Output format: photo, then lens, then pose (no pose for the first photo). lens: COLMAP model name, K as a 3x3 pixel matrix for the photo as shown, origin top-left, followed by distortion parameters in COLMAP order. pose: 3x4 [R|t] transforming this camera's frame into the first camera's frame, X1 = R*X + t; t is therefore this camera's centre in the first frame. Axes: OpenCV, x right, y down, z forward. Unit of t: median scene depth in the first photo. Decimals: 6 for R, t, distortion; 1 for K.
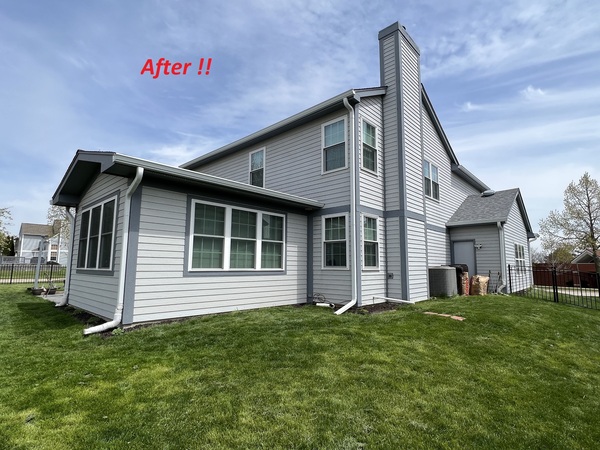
lens RADIAL K [[313.7, 0, 300.0], [0, 313.7, 225.0], [0, 0, 1]] dist [-0.000796, -0.000223]
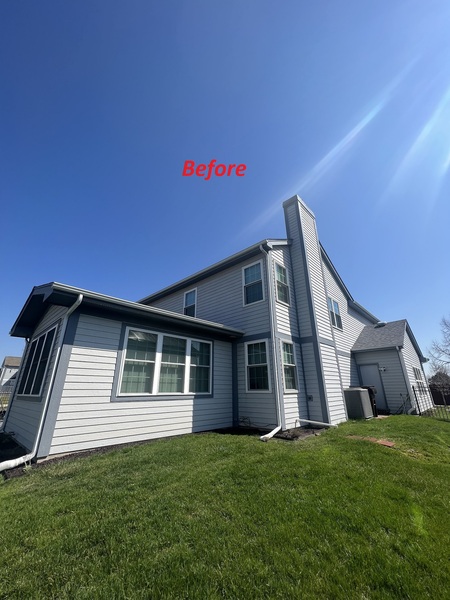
lens RADIAL K [[232.2, 0, 225.0], [0, 232.2, 300.0], [0, 0, 1]] dist [0.001094, 0.000172]
pose [[0.999799, -0.016764, -0.011037, 0.010860], [0.013691, 0.971730, -0.235697, 0.019349], [0.014676, 0.235498, 0.971764, 0.147572]]
